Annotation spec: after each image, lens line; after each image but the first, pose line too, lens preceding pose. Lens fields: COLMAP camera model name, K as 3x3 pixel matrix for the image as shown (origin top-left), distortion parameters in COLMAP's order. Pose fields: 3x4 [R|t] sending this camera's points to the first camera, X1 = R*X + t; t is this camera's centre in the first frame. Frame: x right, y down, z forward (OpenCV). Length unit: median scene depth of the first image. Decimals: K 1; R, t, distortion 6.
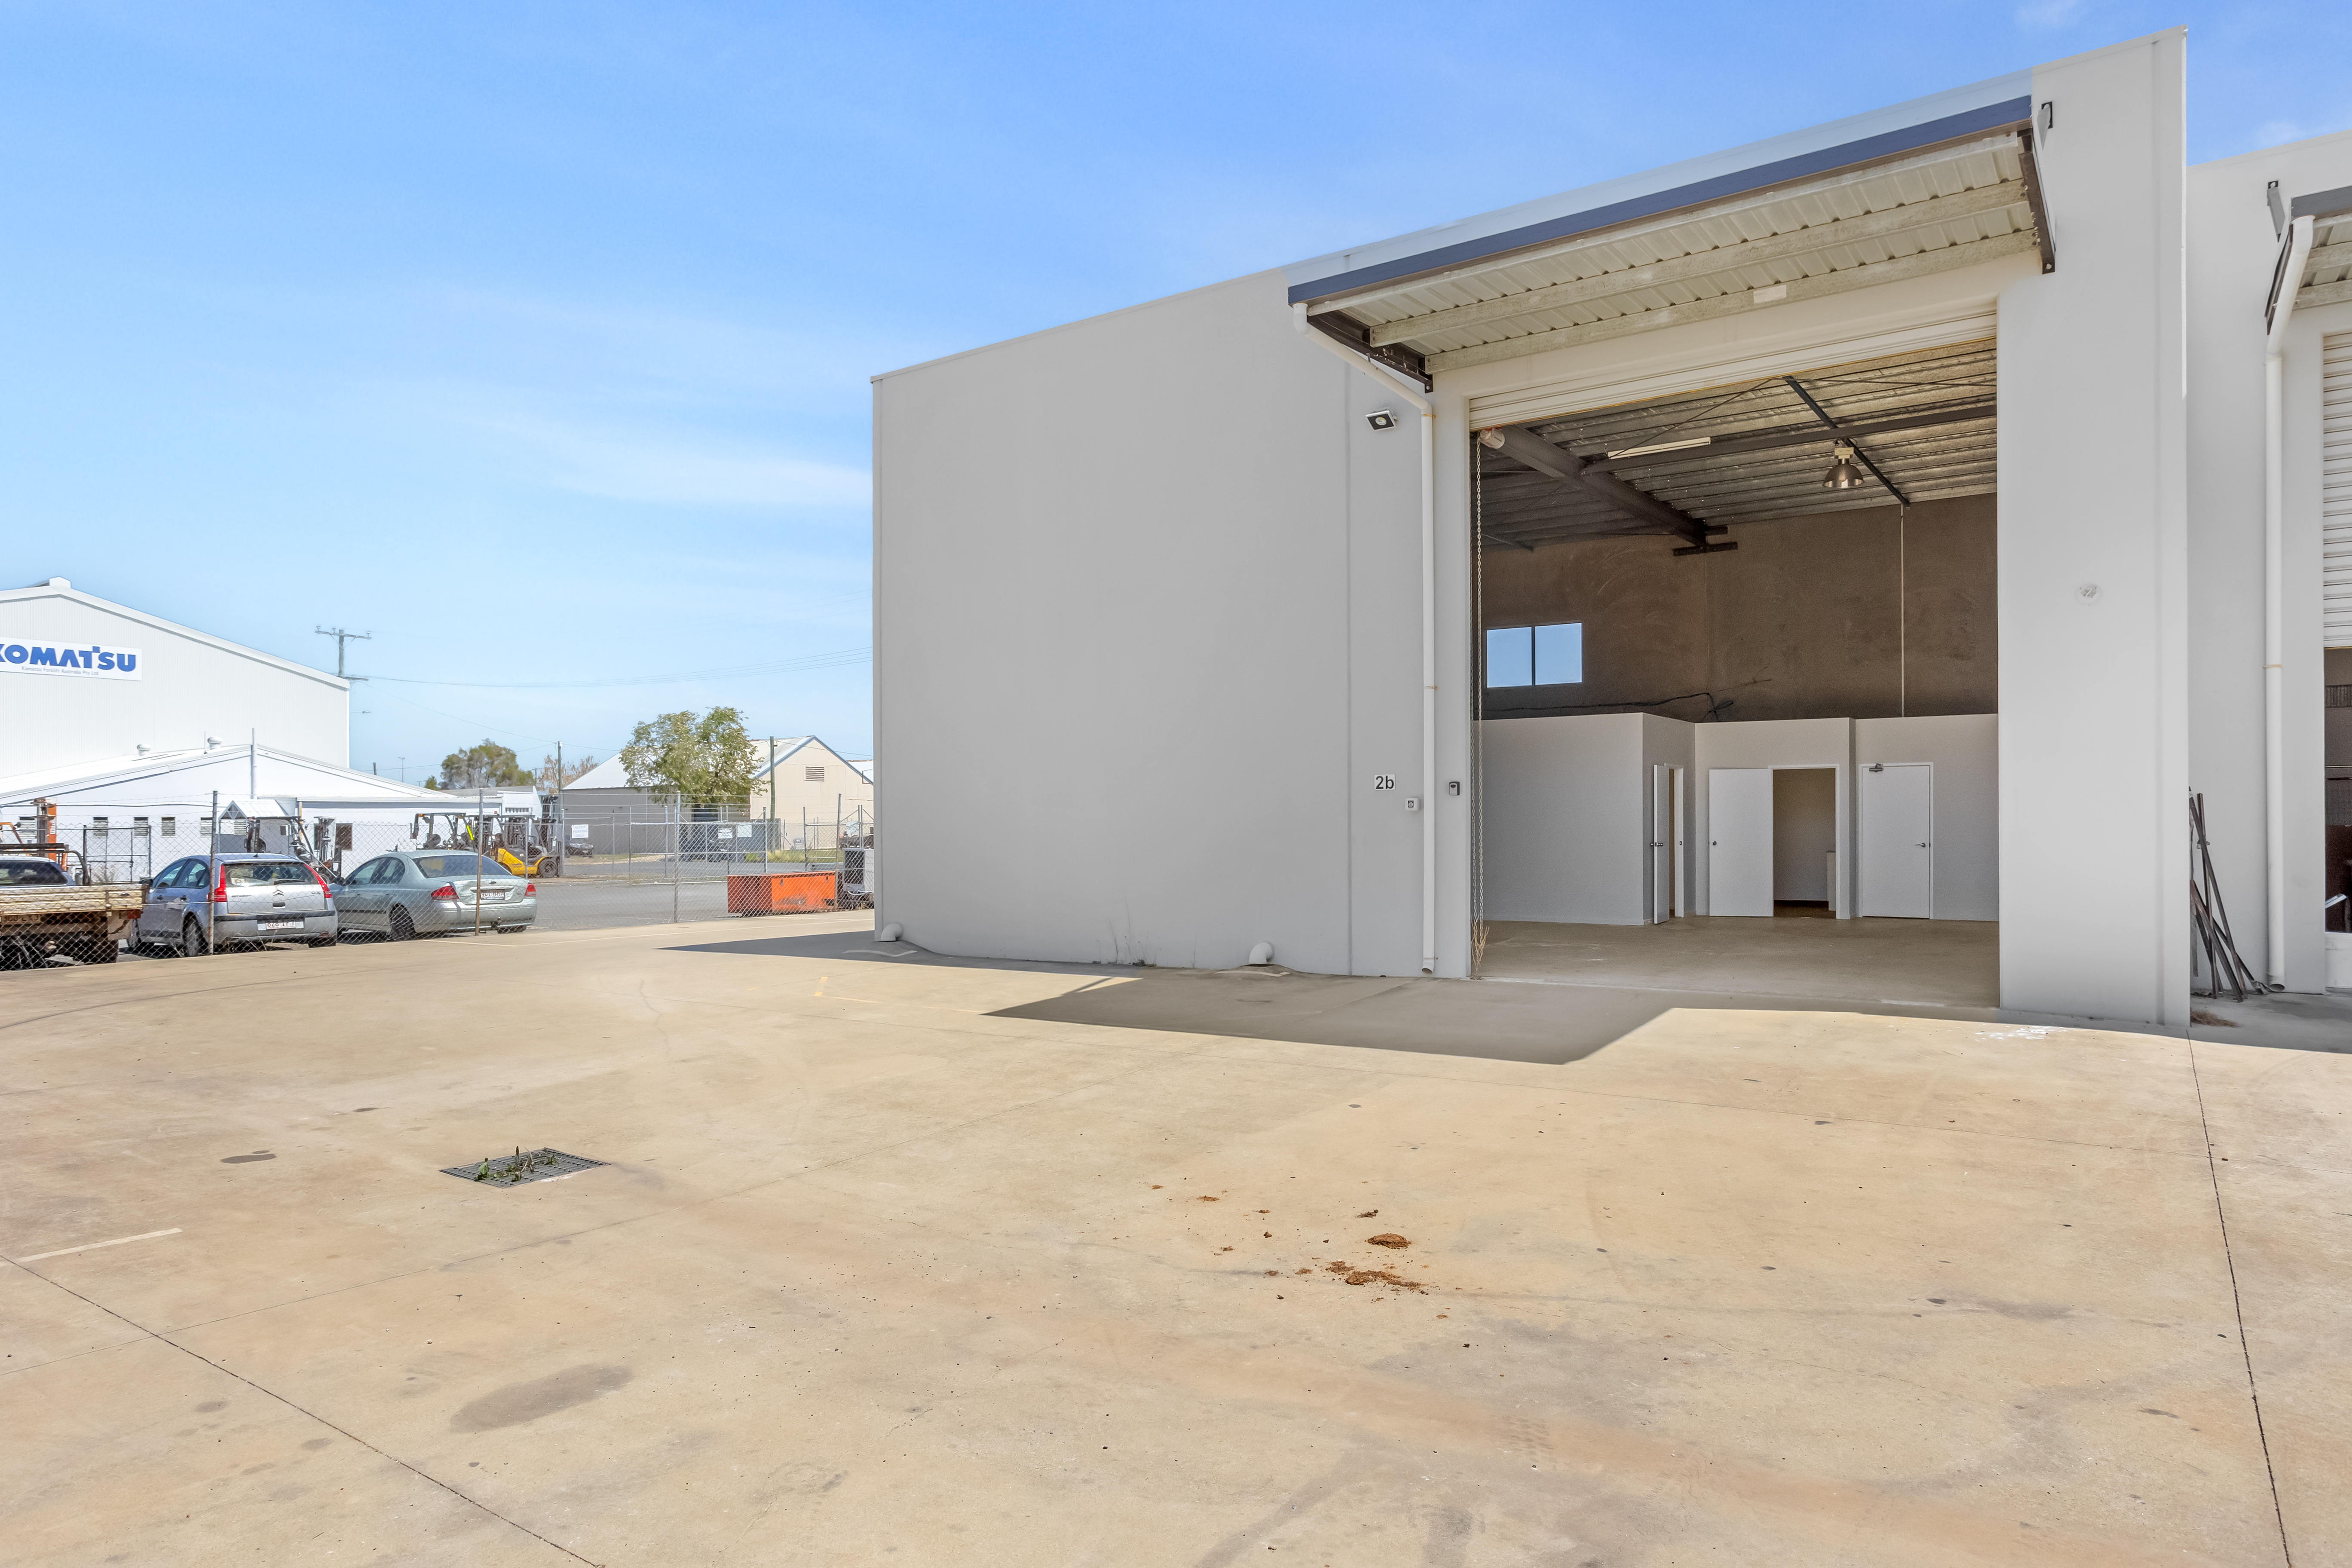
lens RADIAL K [[1394.0, 0, 1172.0], [0, 1394.0, 802.8], [0, 0, 1]] dist [0.004227, 0.000578]
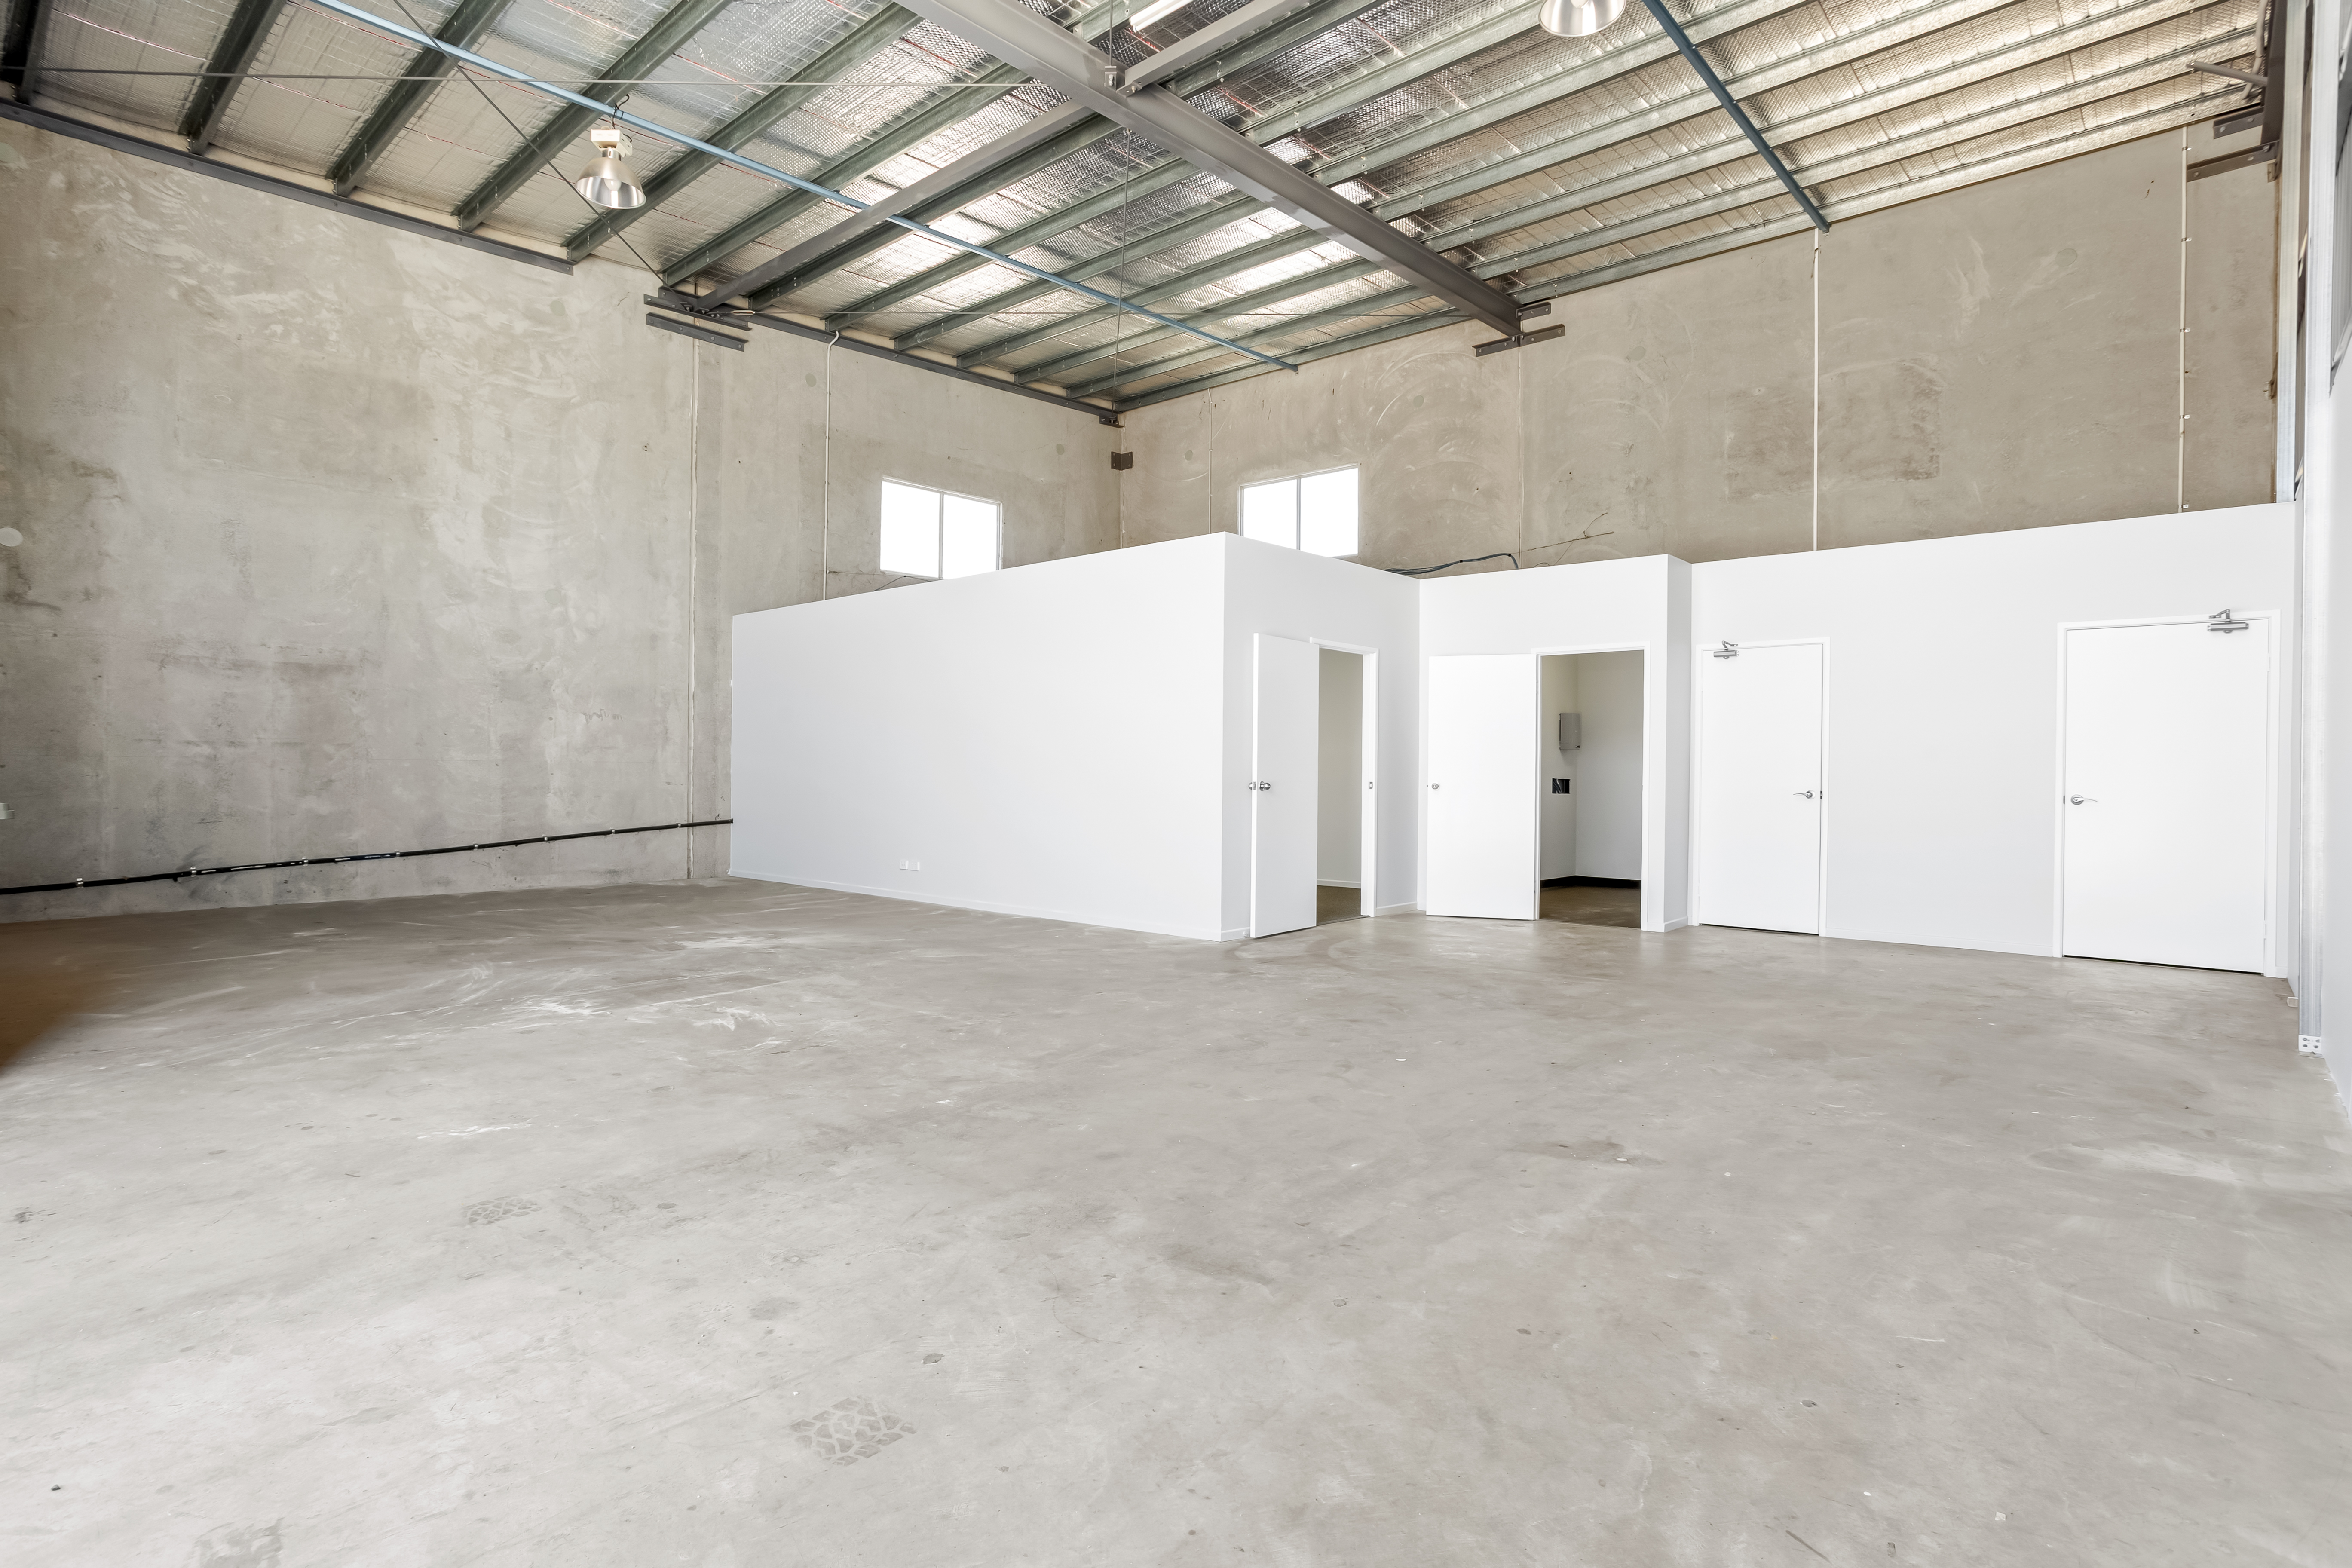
lens RADIAL K [[1144.9, 0, 1181.1], [0, 1144.9, 765.3], [0, 0, 1]] dist [-0.003228, -0.000211]
pose [[0.994013, 0.005579, -0.109121, 0.298456], [-0.003621, 0.999829, 0.018128, 0.010541], [0.109203, -0.017624, 0.993863, 0.464650]]
